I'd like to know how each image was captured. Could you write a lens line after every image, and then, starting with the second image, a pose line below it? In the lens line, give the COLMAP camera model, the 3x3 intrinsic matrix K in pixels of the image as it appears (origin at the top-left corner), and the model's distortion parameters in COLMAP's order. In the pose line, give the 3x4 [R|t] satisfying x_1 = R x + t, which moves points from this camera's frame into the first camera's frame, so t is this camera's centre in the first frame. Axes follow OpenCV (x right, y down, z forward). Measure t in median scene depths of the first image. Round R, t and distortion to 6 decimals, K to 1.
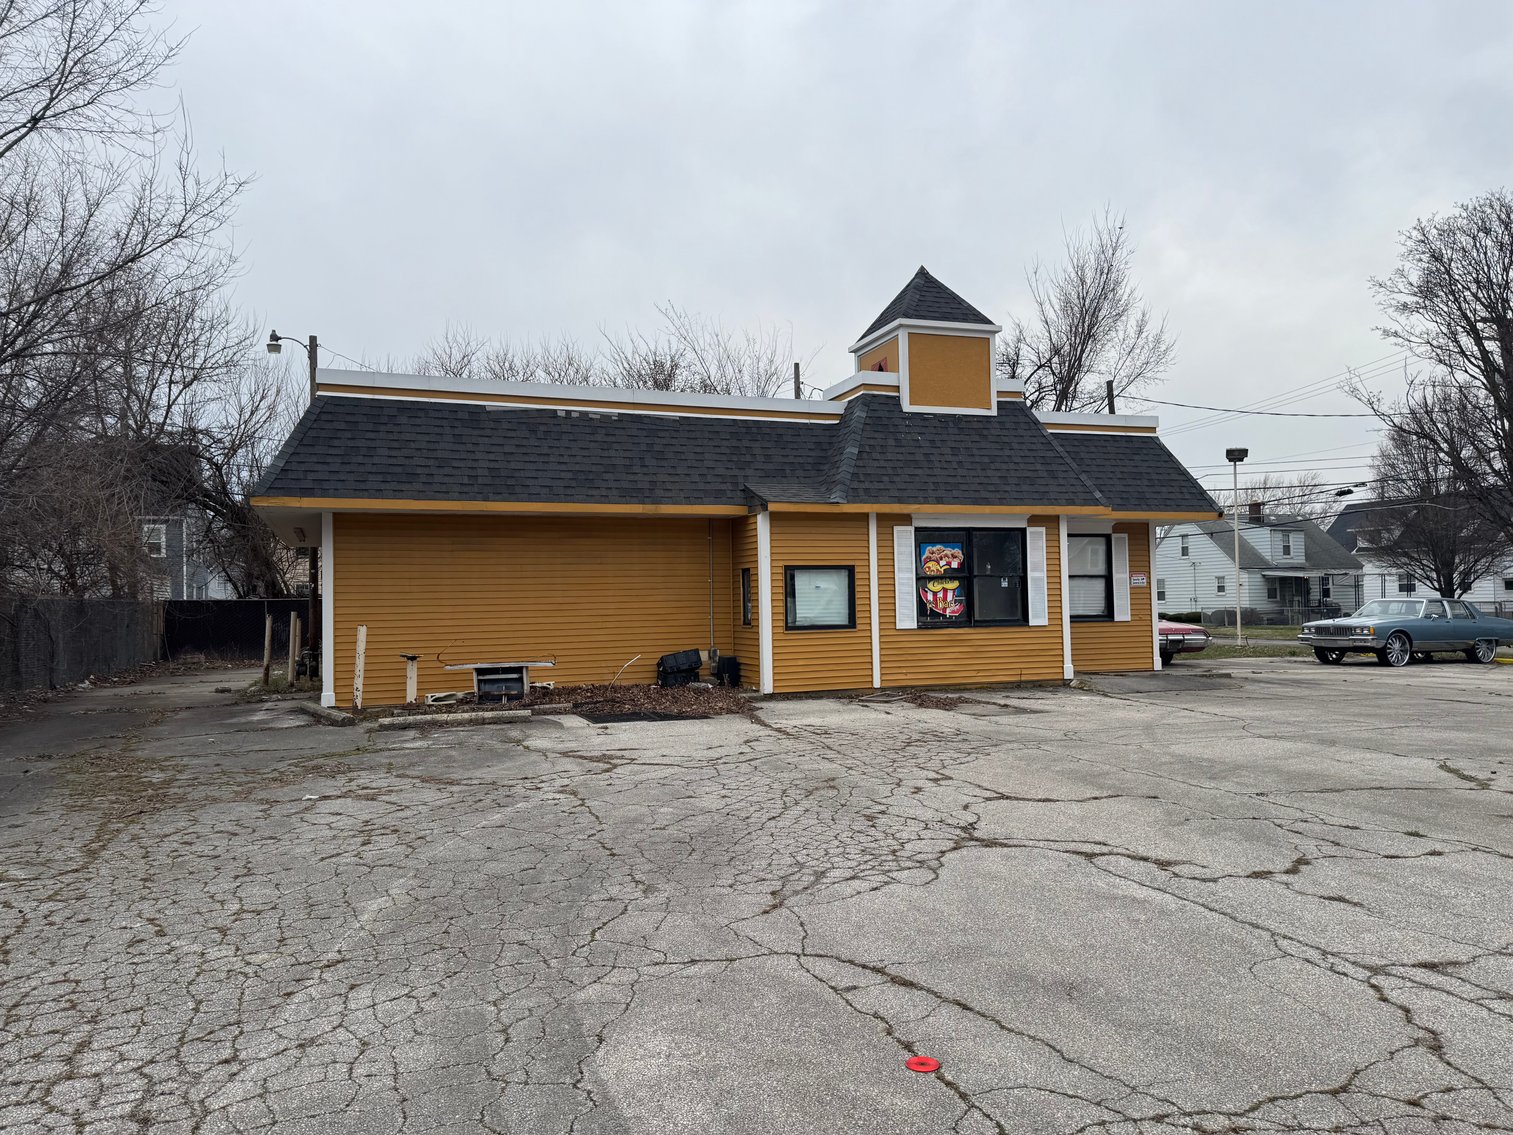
lens RADIAL K [[1063.8, 0, 756.5], [0, 1063.8, 567.5], [0, 0, 1]] dist [0.107293, -0.141700]
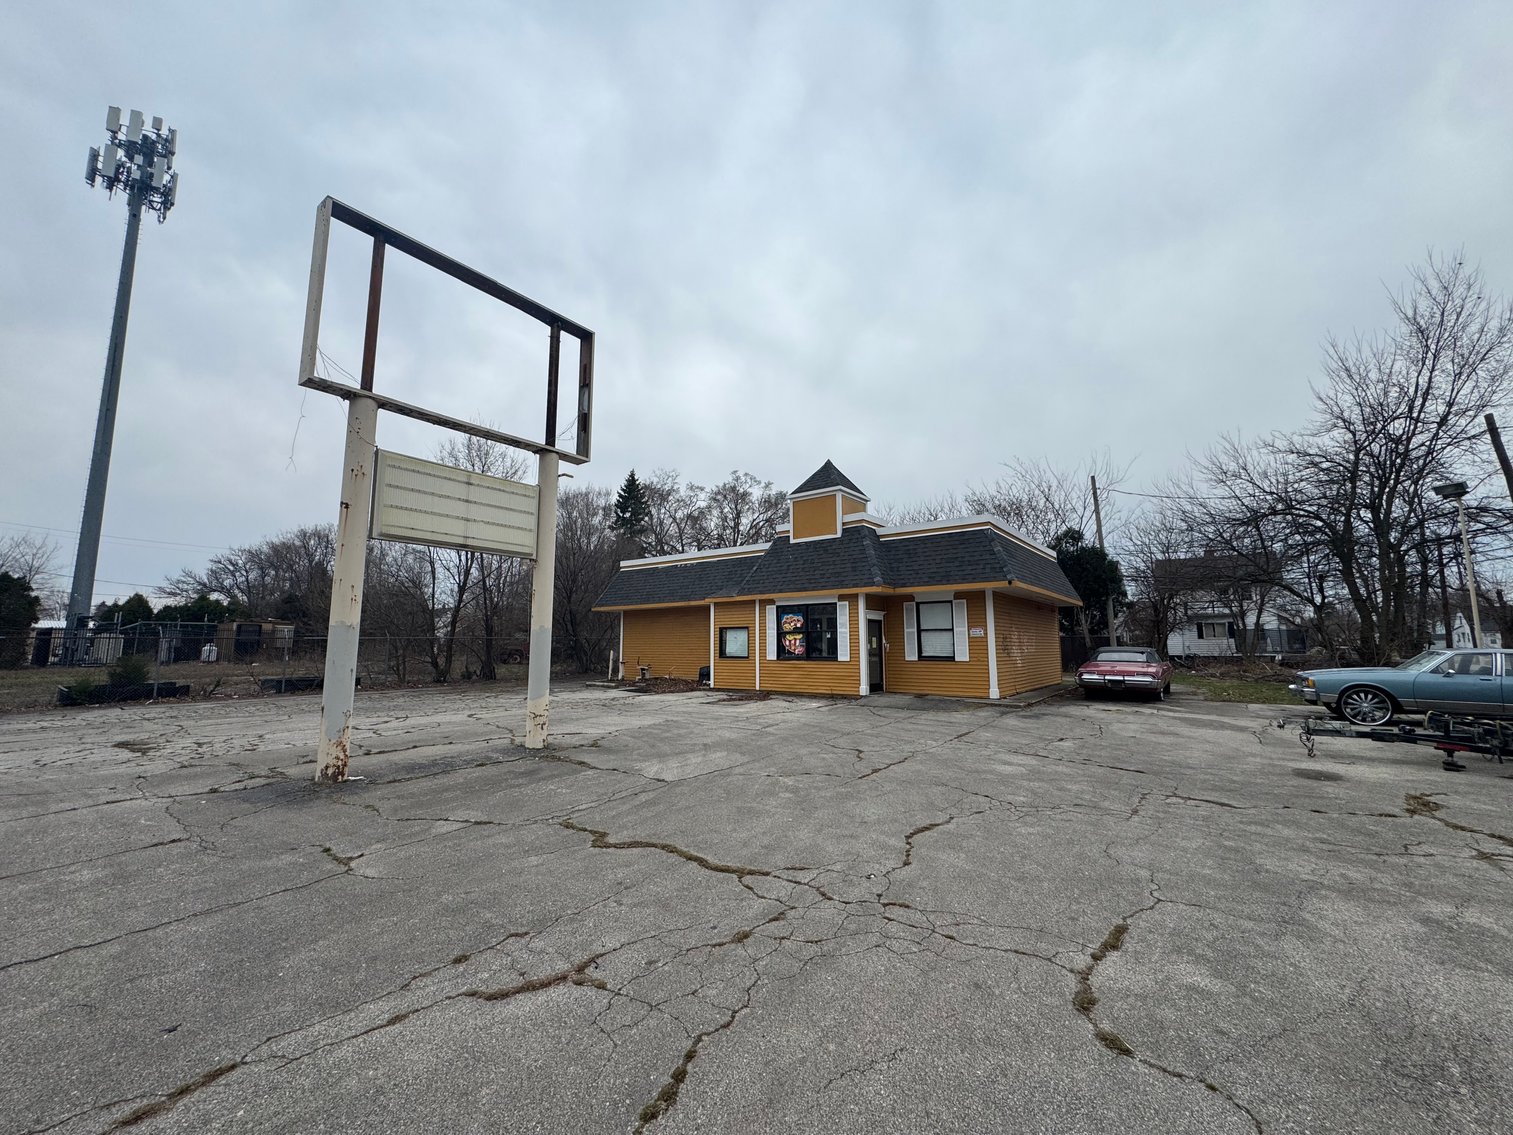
lens RADIAL K [[613.2, 0, 753.0], [0, 613.2, 561.8], [0, 0, 1]] dist [-0.000368, 0.000229]
pose [[0.520433, -0.098543, -0.848197, 1.039917], [0.021661, 0.994523, -0.102253, -0.004596], [0.853627, 0.034842, 0.519717, 0.390544]]
